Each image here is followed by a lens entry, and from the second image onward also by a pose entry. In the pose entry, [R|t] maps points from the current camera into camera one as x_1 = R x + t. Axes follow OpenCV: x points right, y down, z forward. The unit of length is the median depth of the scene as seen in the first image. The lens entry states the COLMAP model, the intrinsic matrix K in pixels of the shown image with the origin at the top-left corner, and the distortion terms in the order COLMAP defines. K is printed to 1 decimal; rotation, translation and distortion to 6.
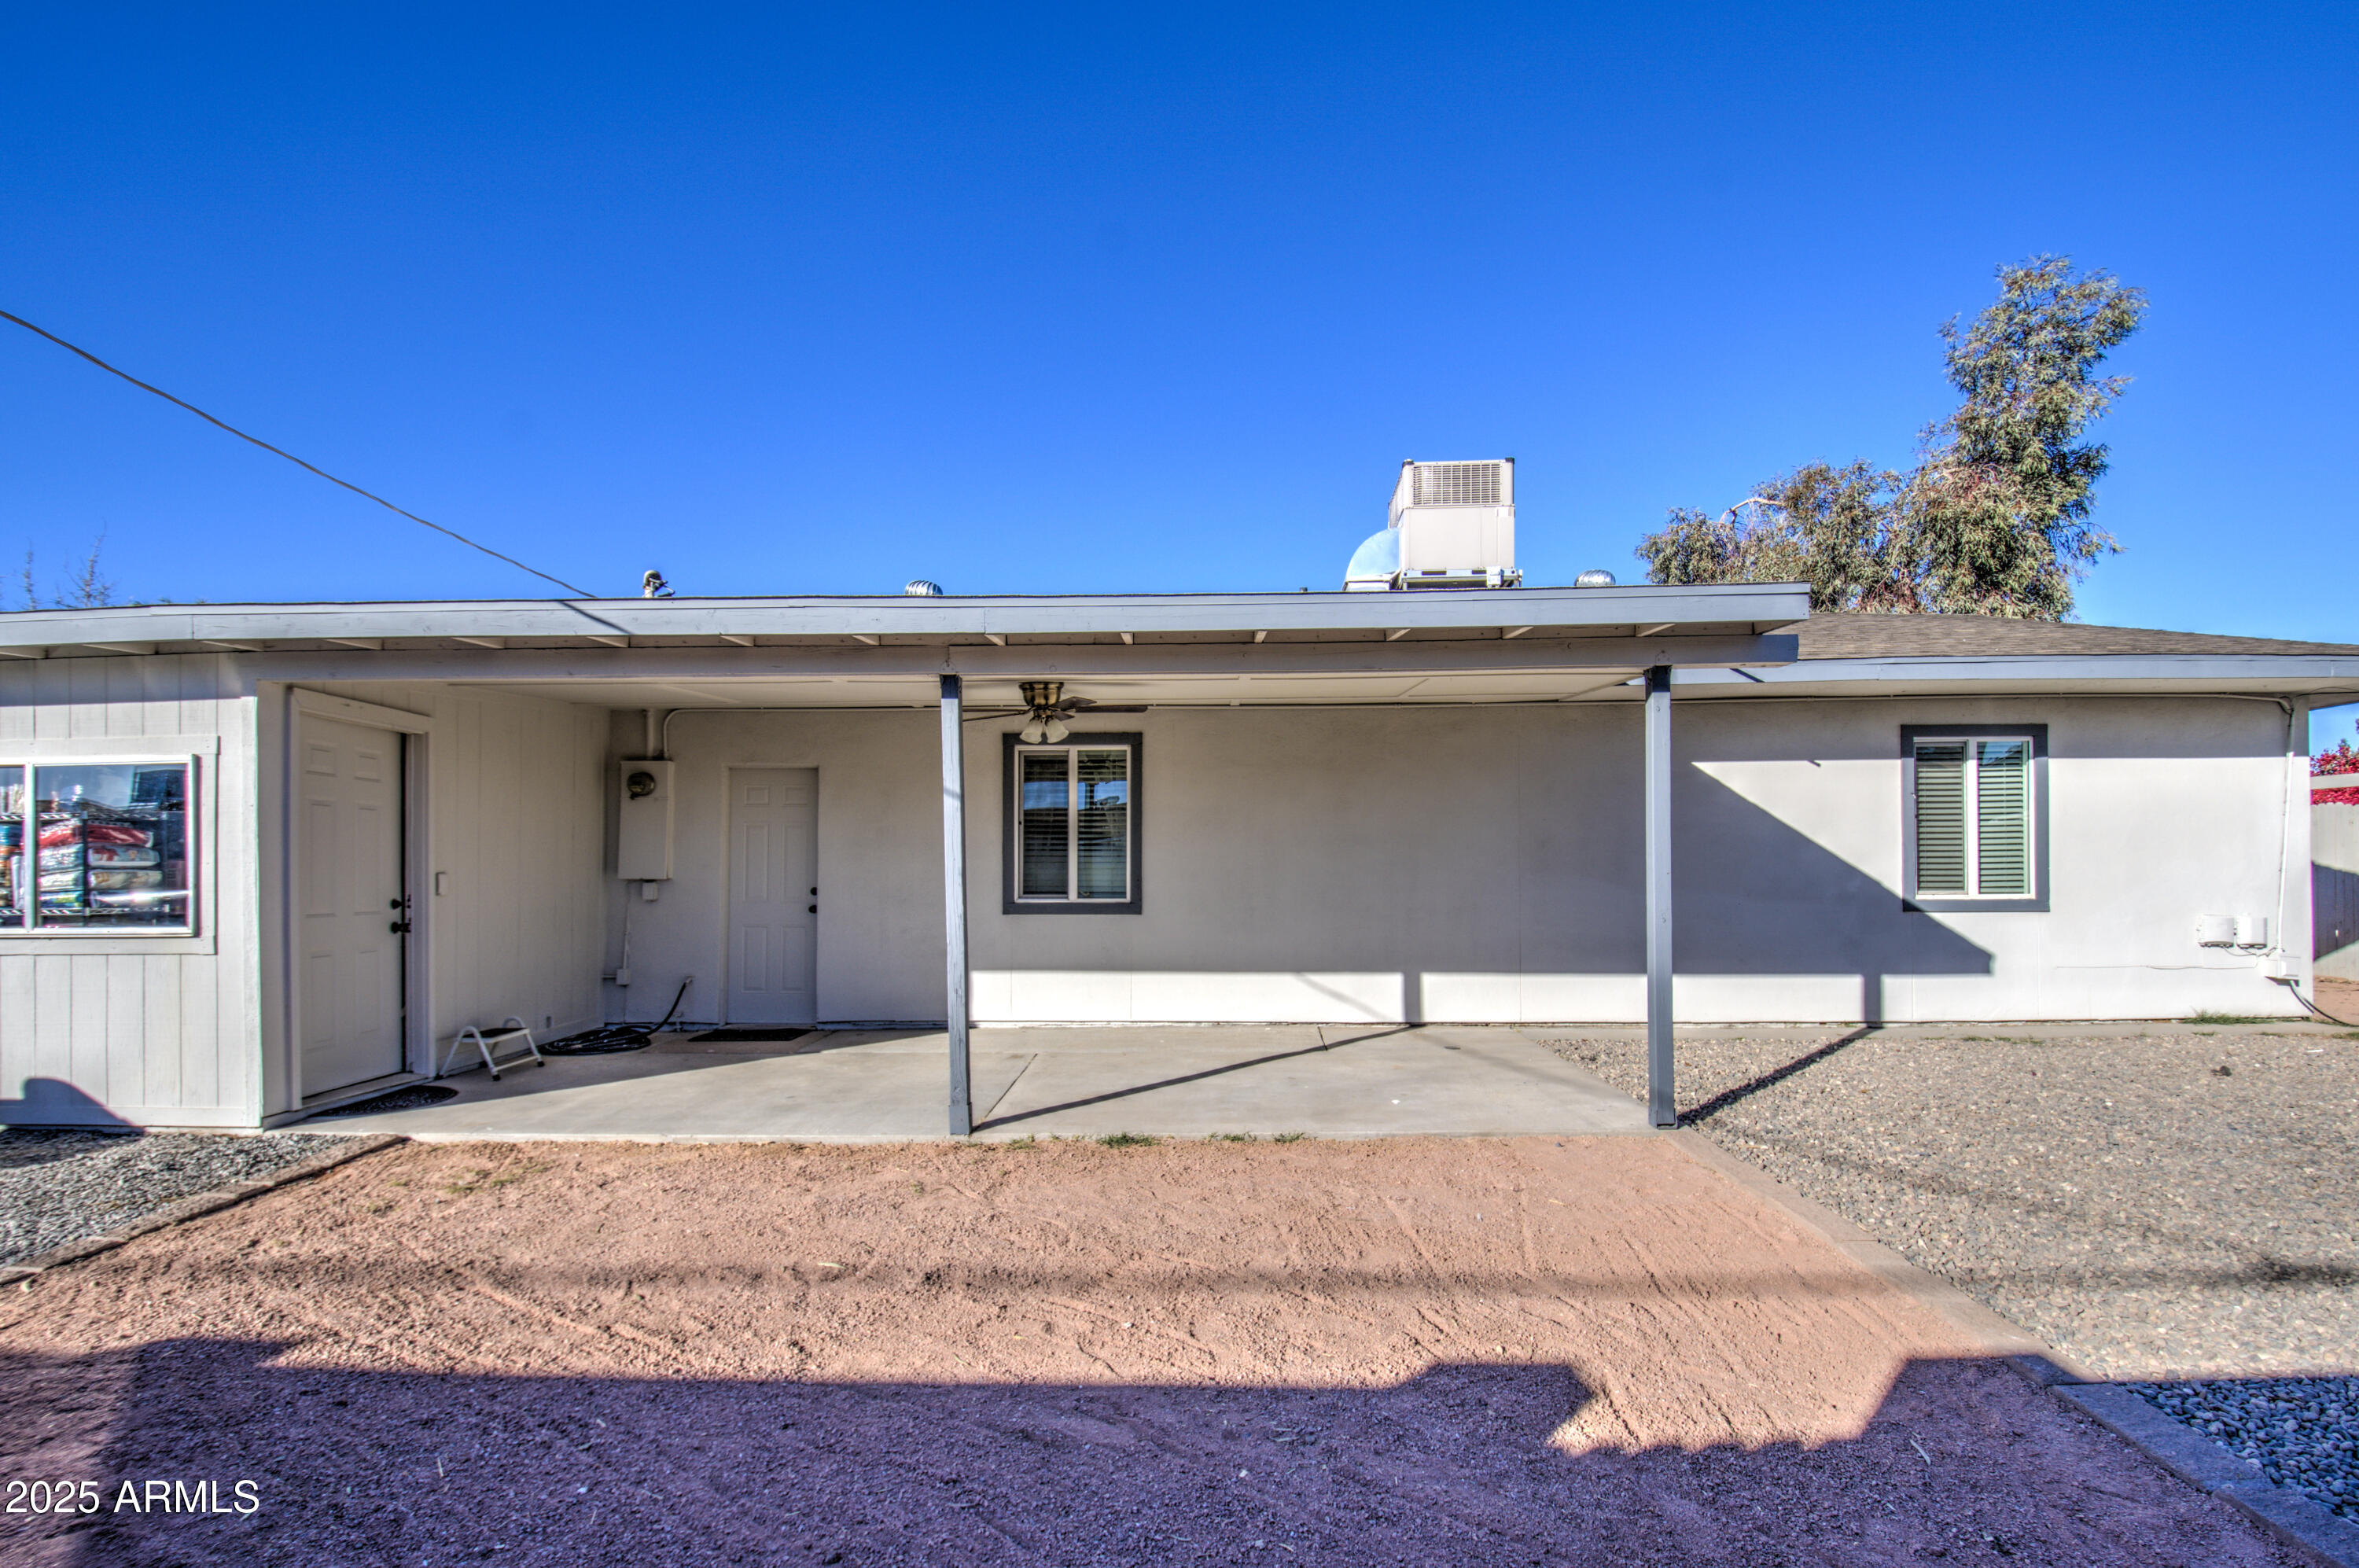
lens RADIAL K [[1062.3, 0, 1168.1], [0, 1062.3, 871.2], [0, 0, 1]] dist [-0.013318, -0.000191]
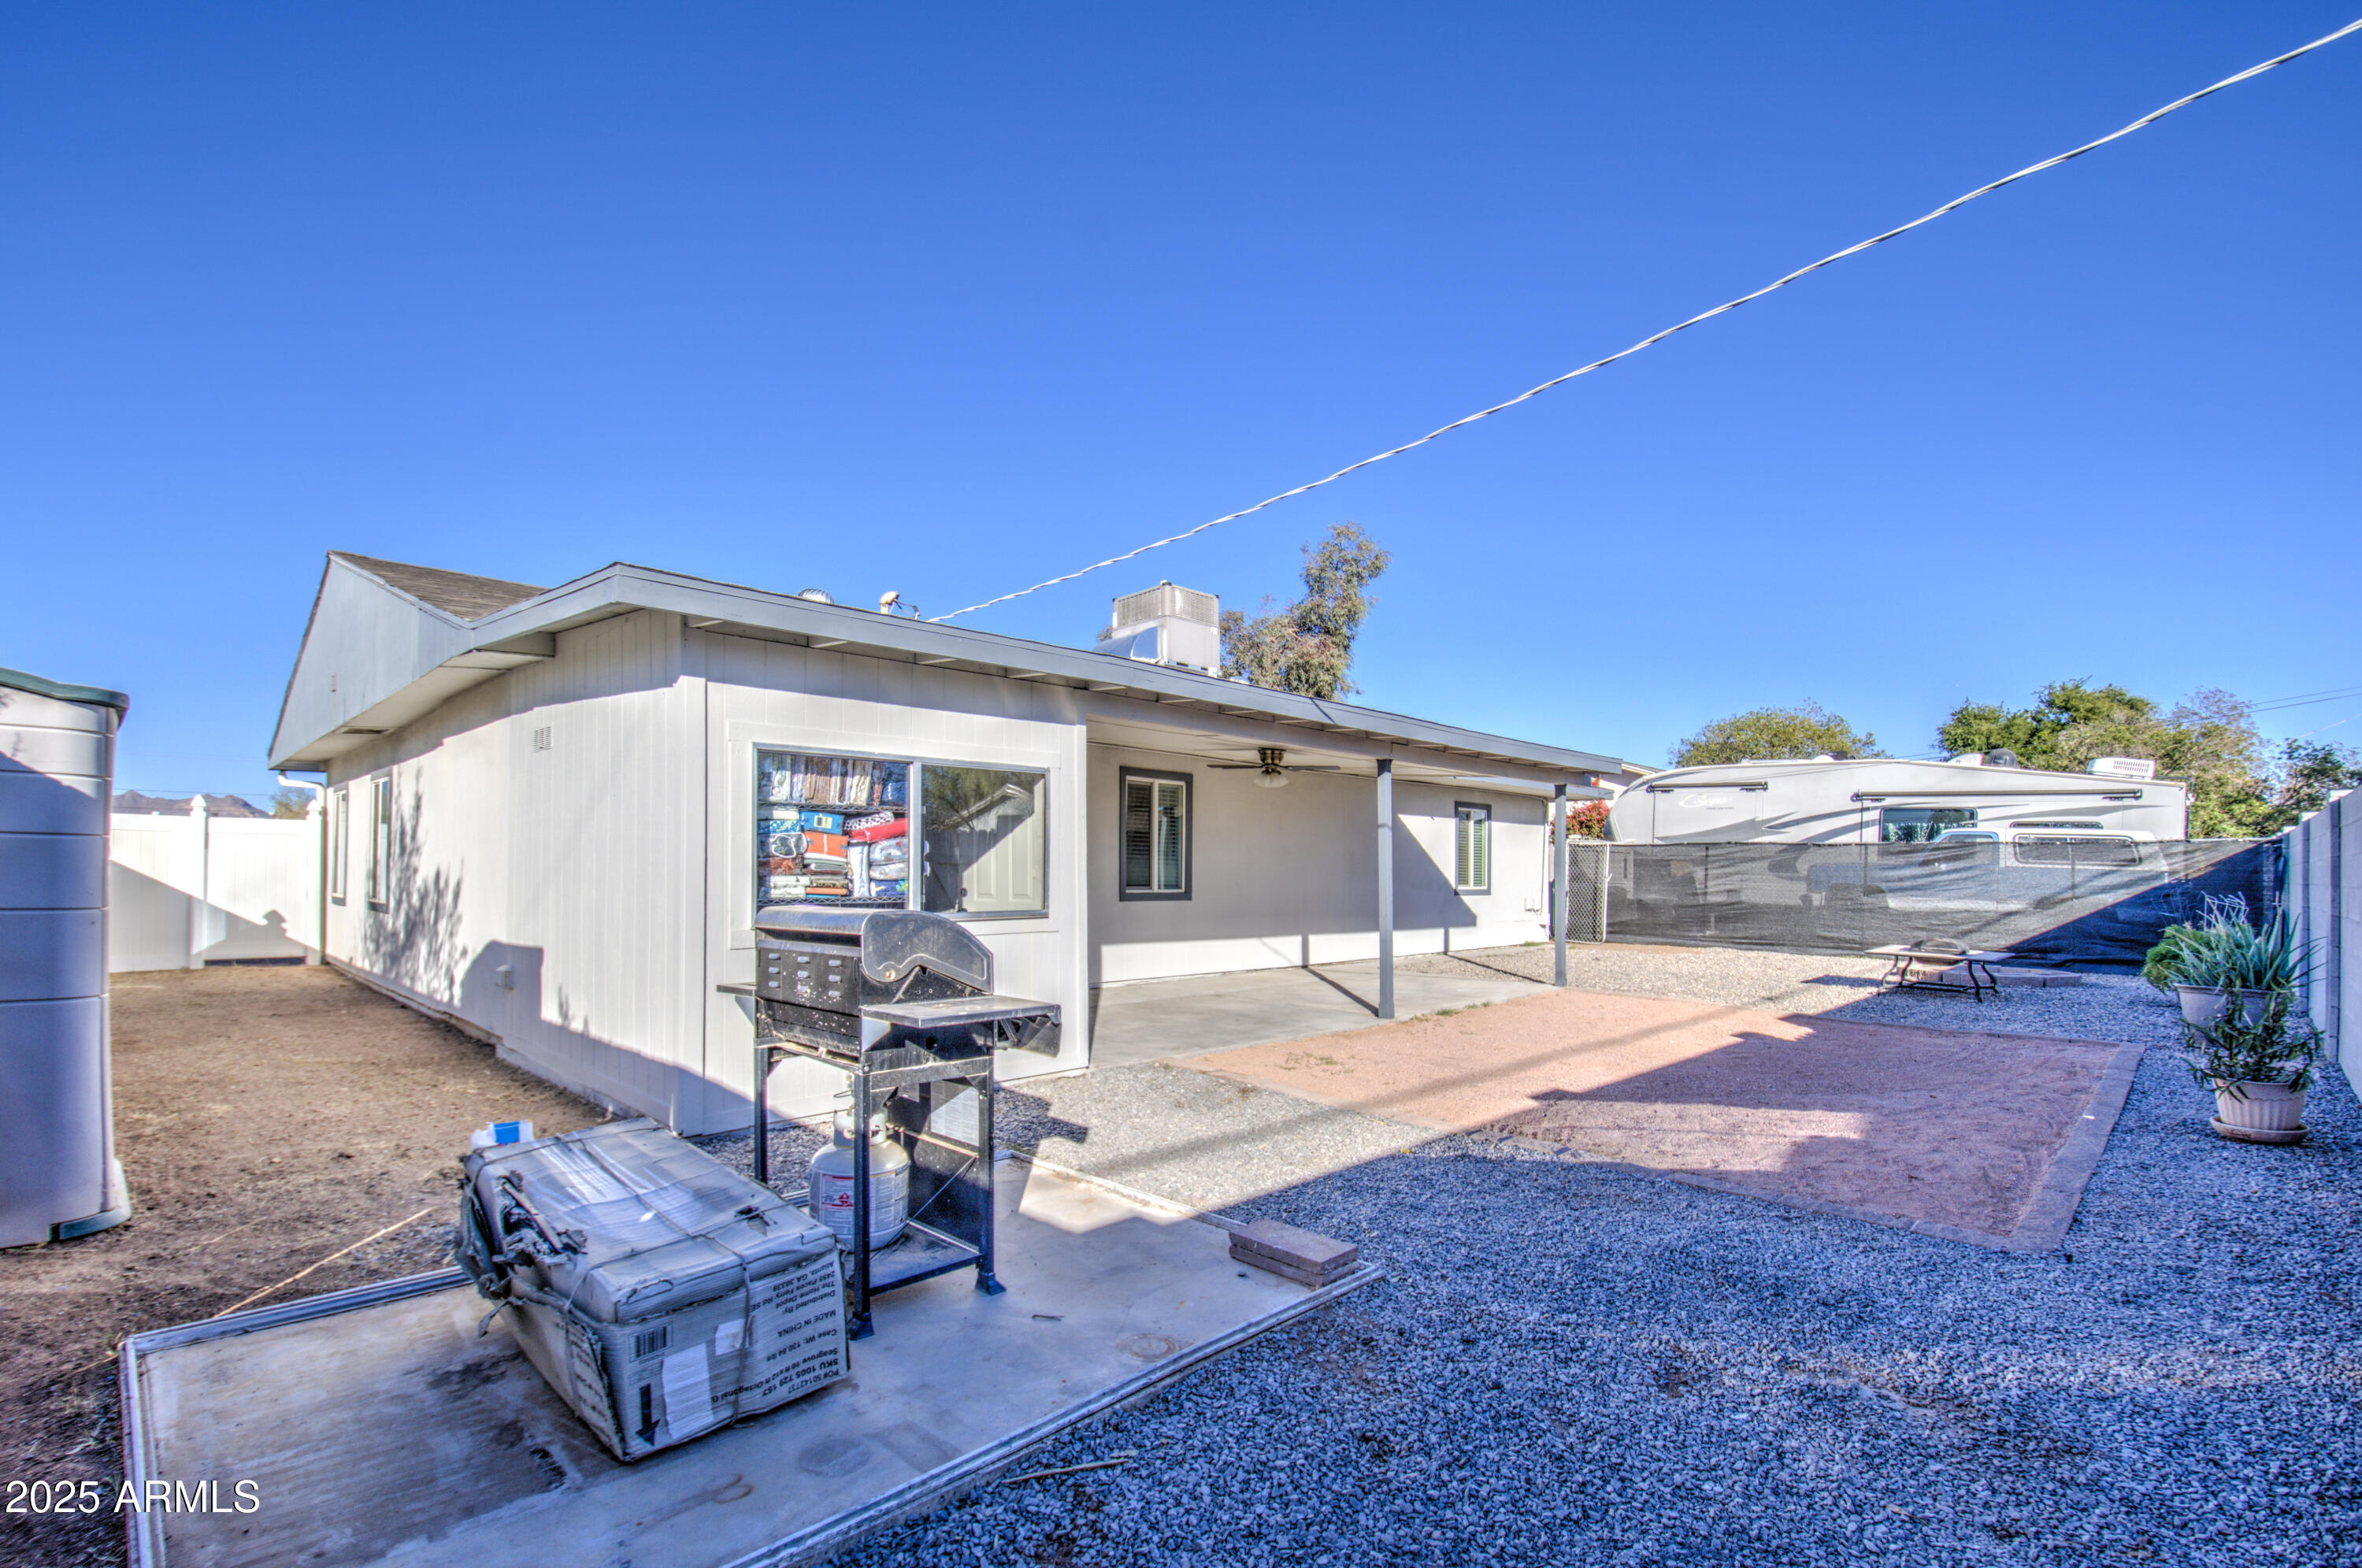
lens RADIAL K [[1063.6, 0, 1169.6], [0, 1063.6, 871.3], [0, 0, 1]] dist [-0.013318, -0.000191]
pose [[0.675291, 0.010521, 0.737476, -1.131325], [-0.013100, 0.999912, -0.002269, 0.004760], [-0.737435, -0.008128, 0.675369, 0.049790]]
